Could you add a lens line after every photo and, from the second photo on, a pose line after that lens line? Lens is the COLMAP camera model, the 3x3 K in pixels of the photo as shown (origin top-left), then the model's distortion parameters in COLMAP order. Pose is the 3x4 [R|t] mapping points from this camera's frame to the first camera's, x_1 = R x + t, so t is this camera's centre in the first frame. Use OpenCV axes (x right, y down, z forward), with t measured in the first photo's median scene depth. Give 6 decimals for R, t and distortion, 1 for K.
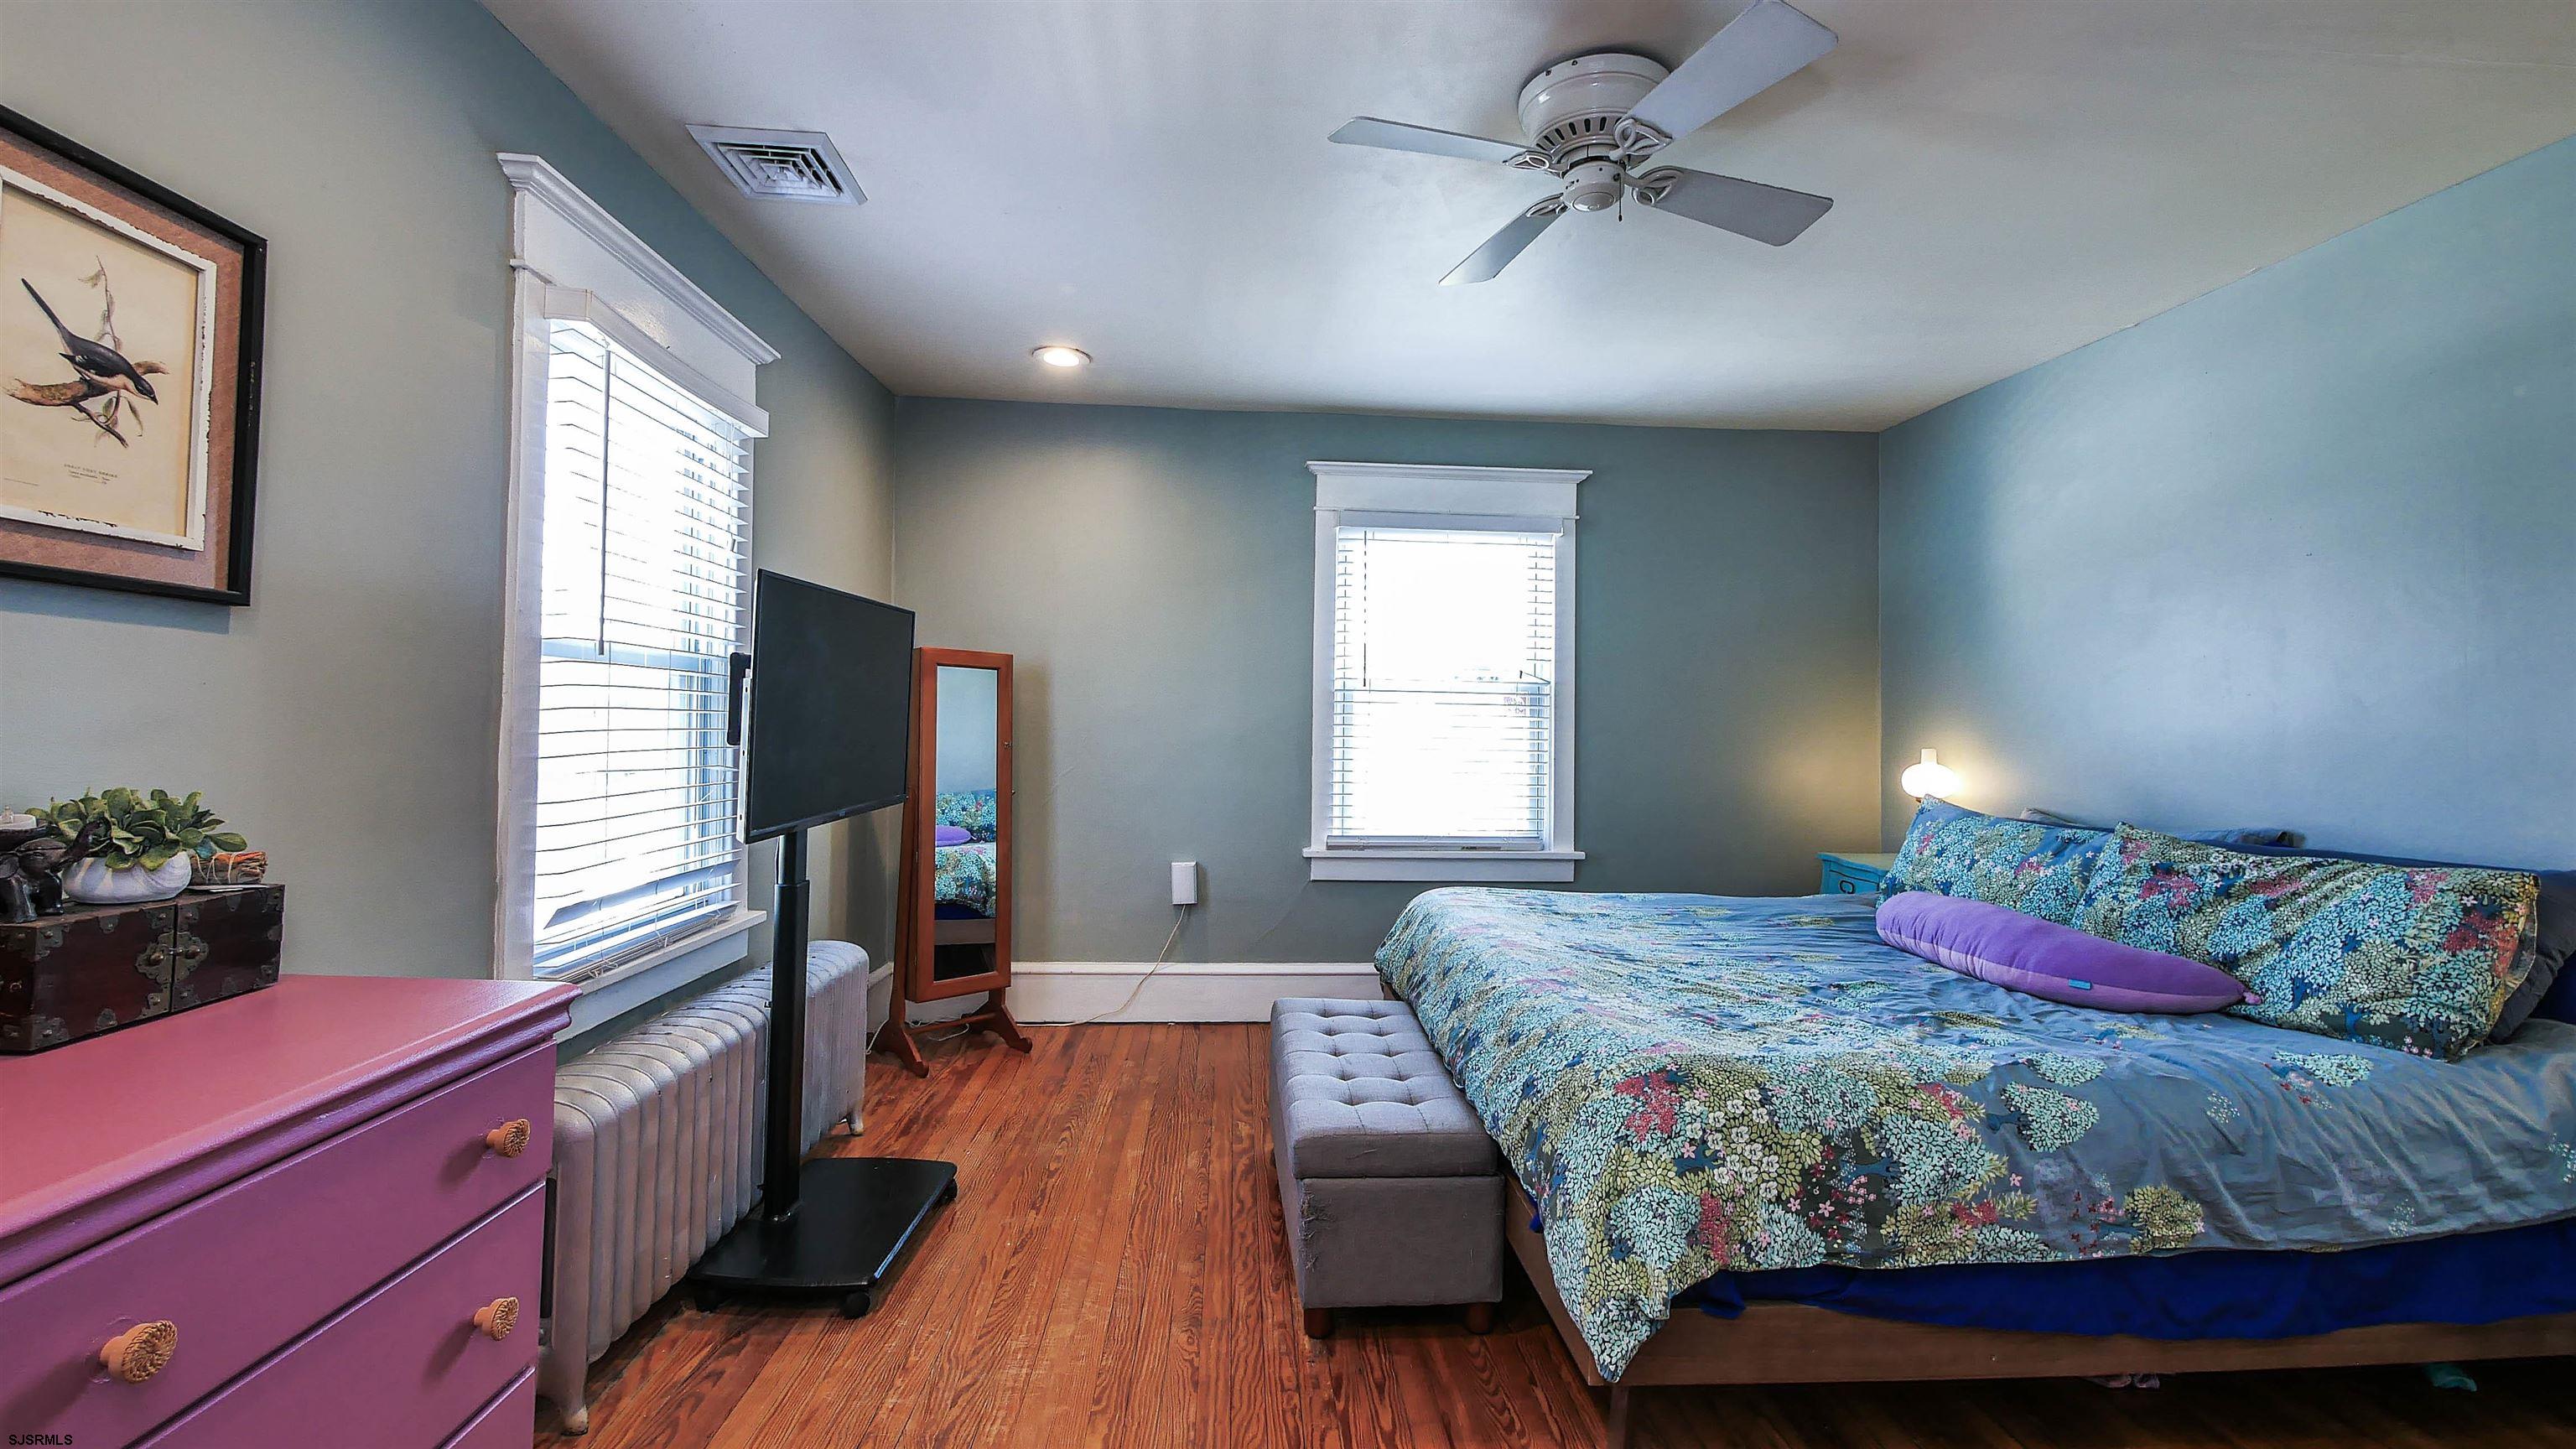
lens RADIAL K [[1060.5, 0, 1287.9], [0, 1060.5, 707.0], [0, 0, 1]] dist [-0.007353, 0.000073]
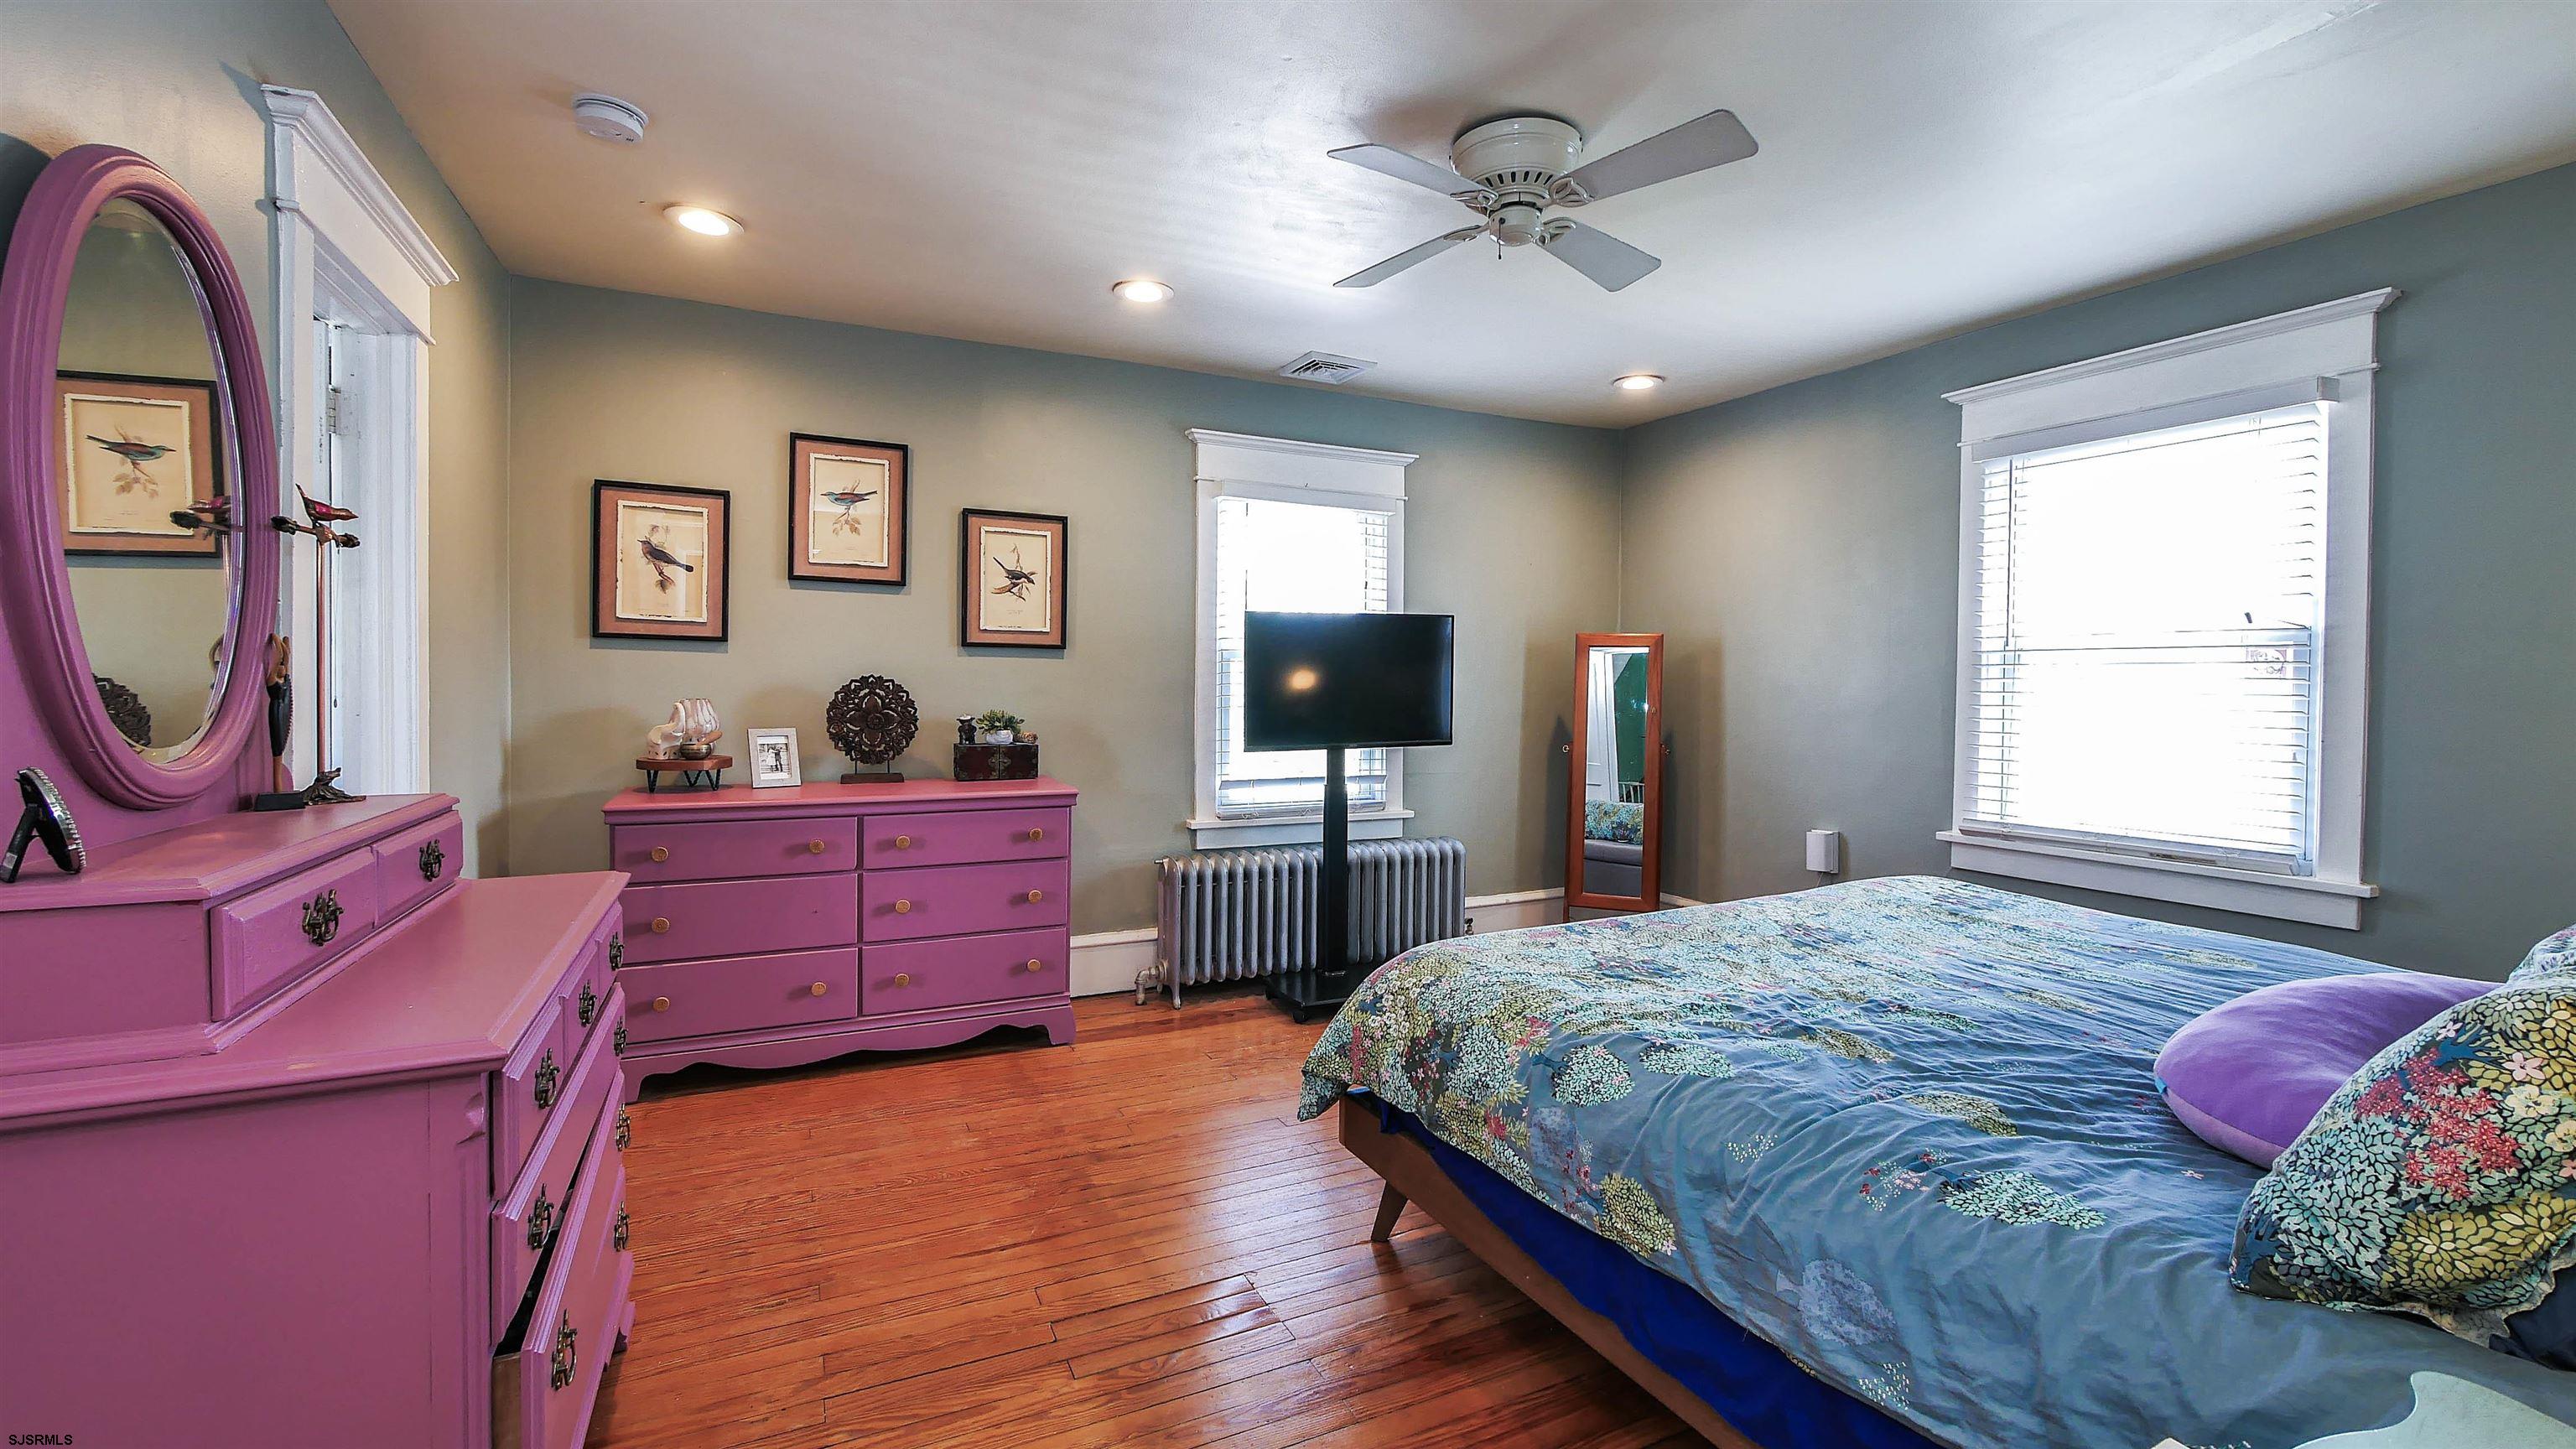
lens RADIAL K [[1060.5, 0, 1287.9], [0, 1060.5, 707.0], [0, 0, 1]] dist [-0.007353, 0.000073]
pose [[0.390624, 0.007356, -0.920521, 1.548844], [0.013779, 0.999809, 0.013837, 0.023402], [0.920447, -0.018089, 0.390448, 0.367544]]
